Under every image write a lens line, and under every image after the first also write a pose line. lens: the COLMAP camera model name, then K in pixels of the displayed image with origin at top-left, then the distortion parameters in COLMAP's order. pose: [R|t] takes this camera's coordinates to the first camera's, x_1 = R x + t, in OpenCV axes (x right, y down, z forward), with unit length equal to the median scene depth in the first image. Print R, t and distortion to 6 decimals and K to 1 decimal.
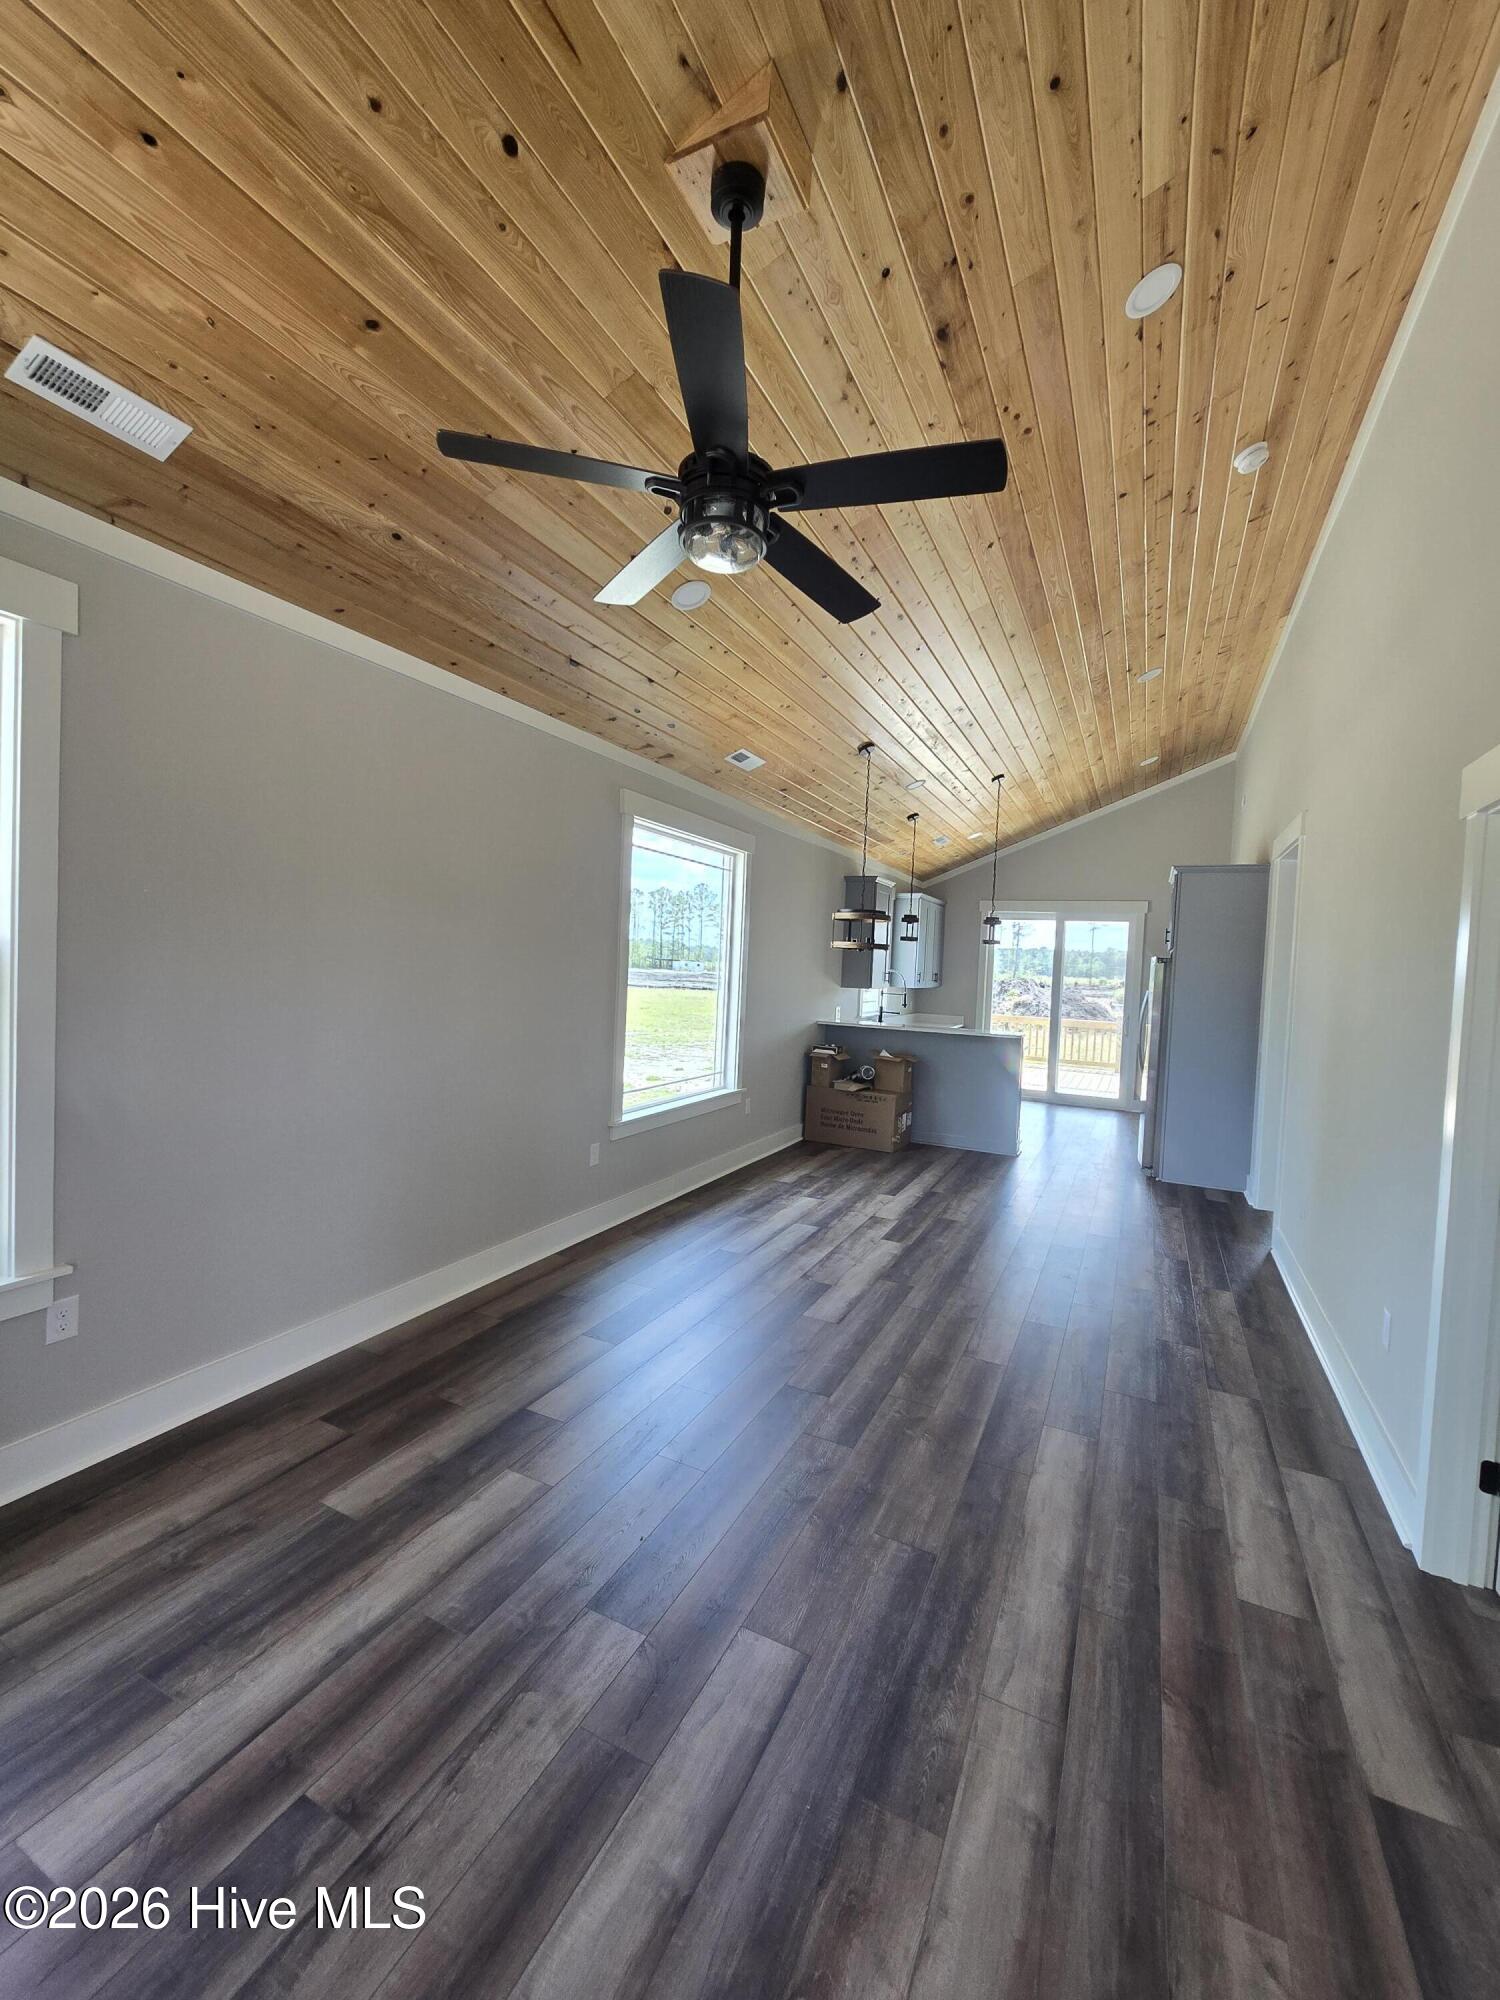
lens RADIAL K [[819.0, 0, 743.2], [0, 819.0, 1001.3], [0, 0, 1]] dist [0.000345, 0.000333]
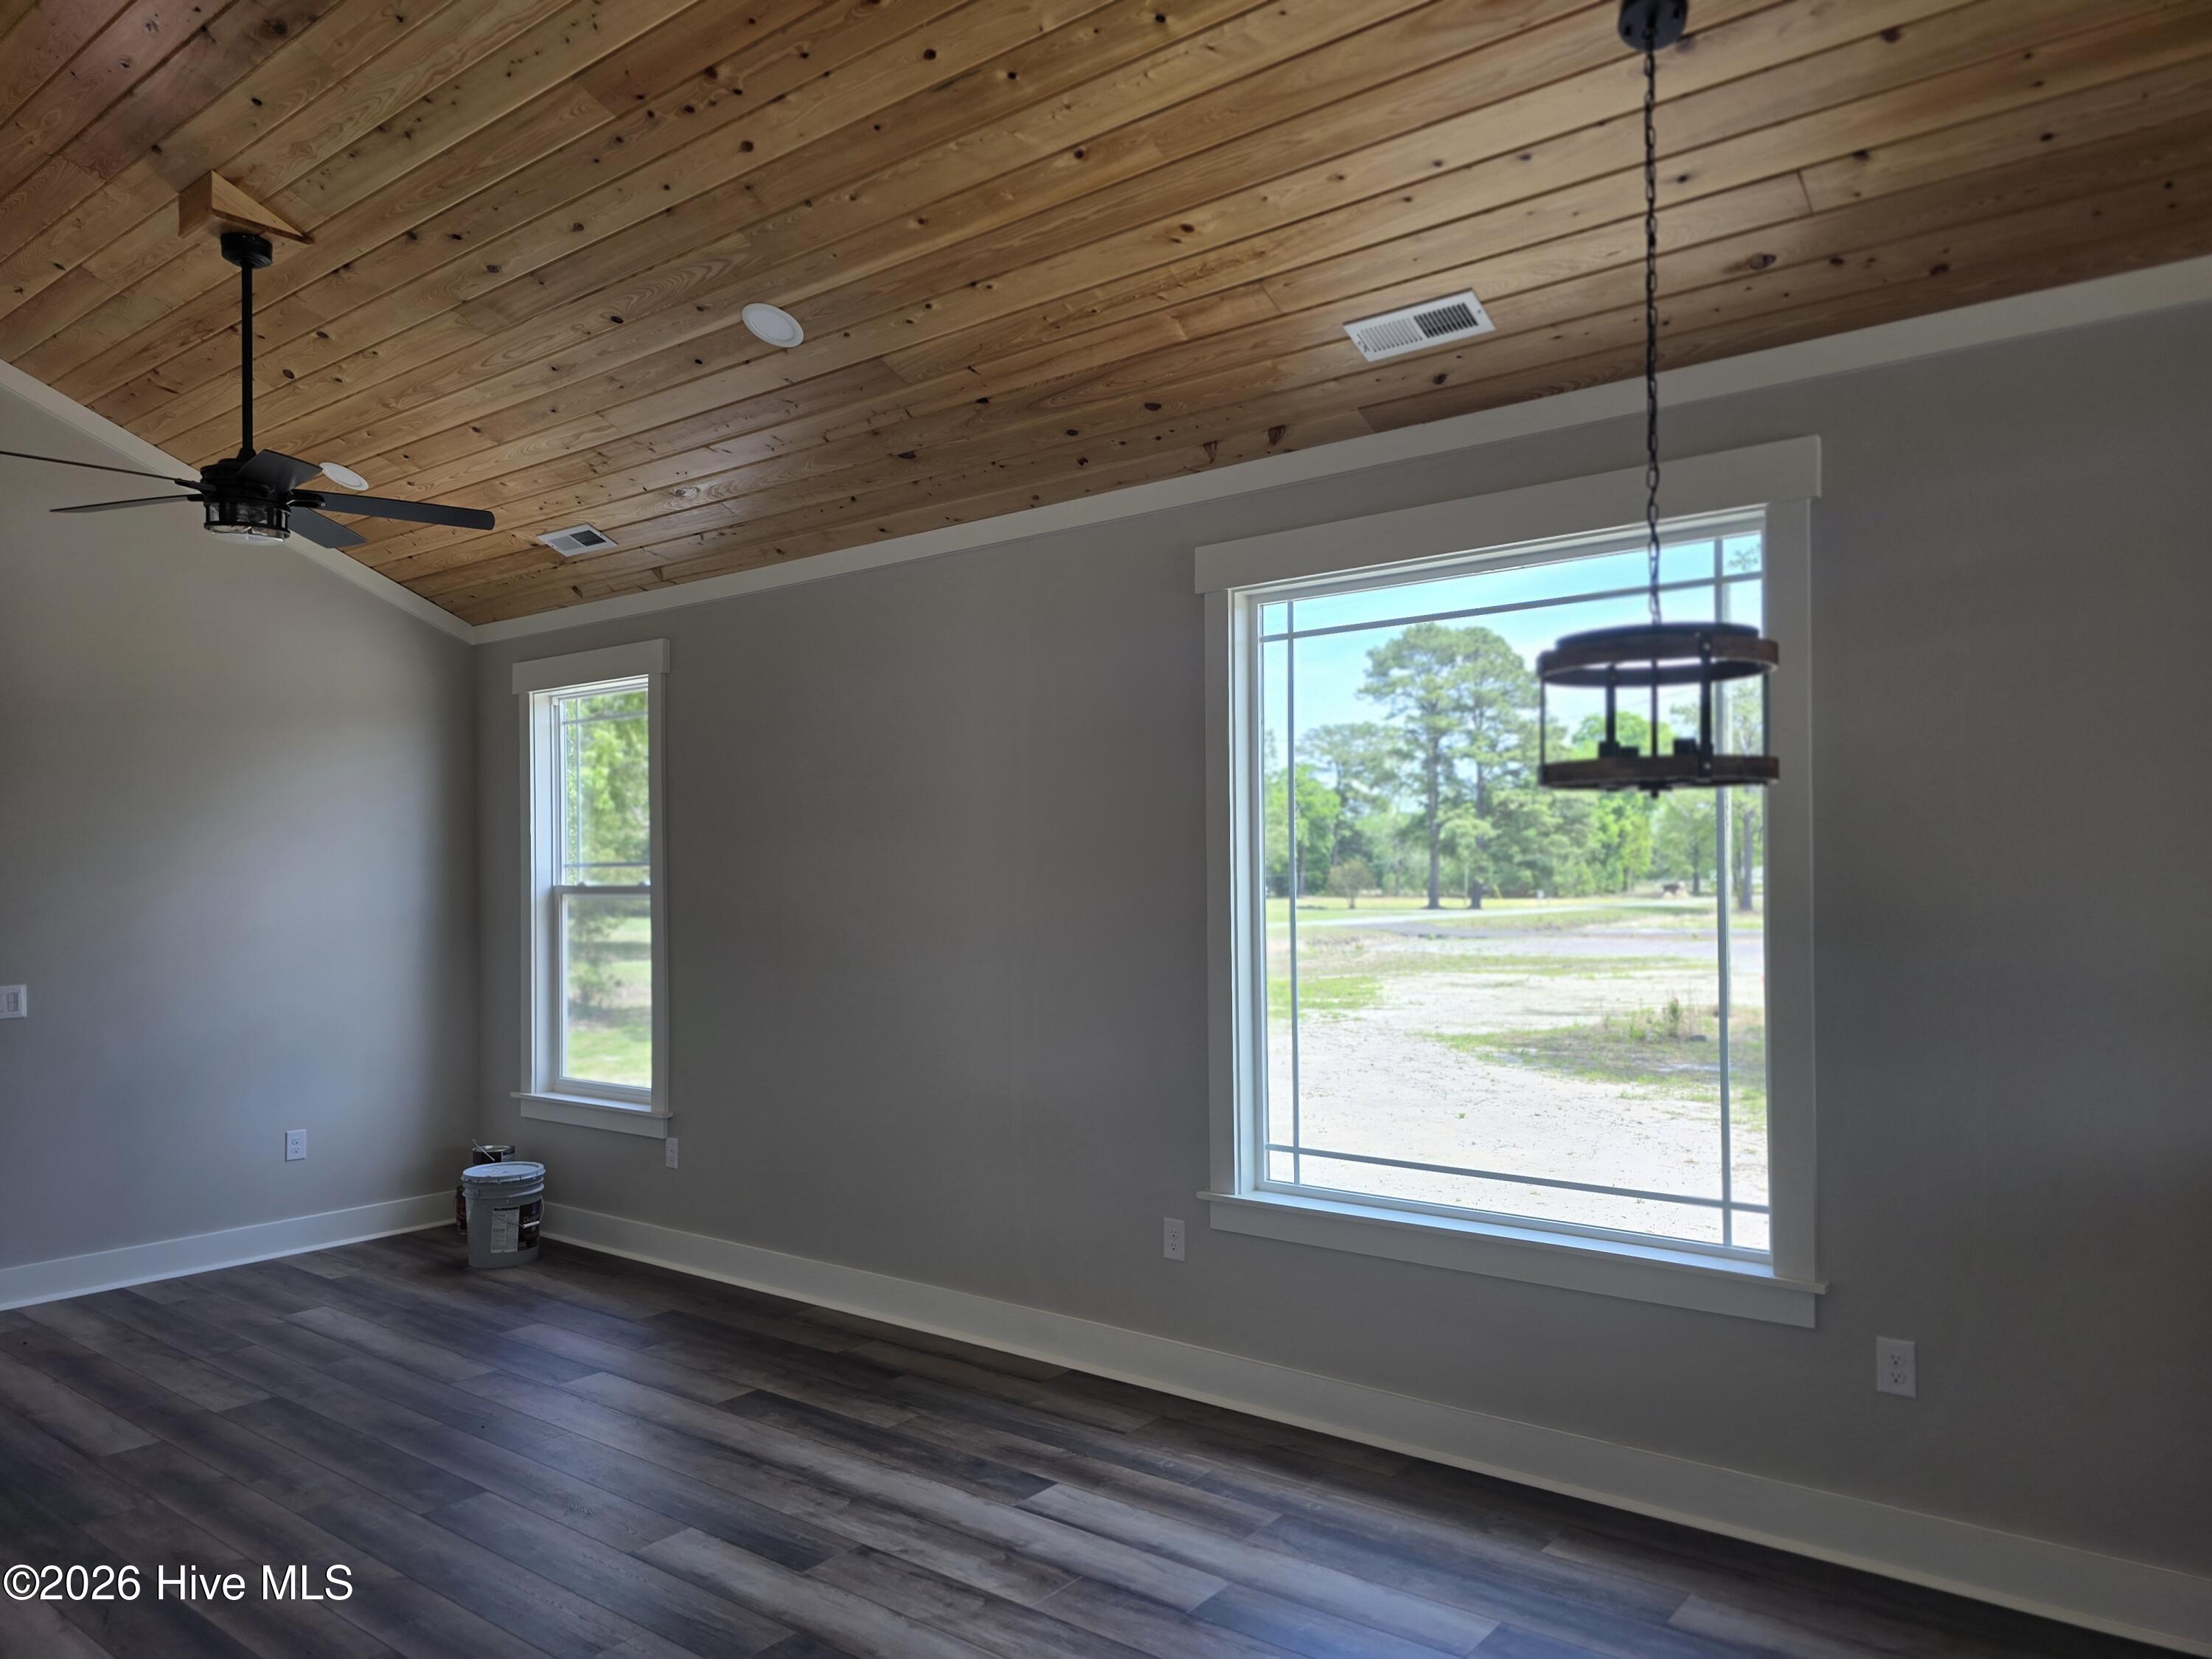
lens RADIAL K [[1497.8, 0, 1146.1], [0, 1497.8, 898.7], [0, 0, 1]] dist [0.059079, -0.053591]
pose [[-0.201743, -0.032036, -0.978914, 1.393094], [-0.045117, 0.998708, -0.023385, -0.017929], [0.978399, 0.039448, -0.202928, 2.080588]]
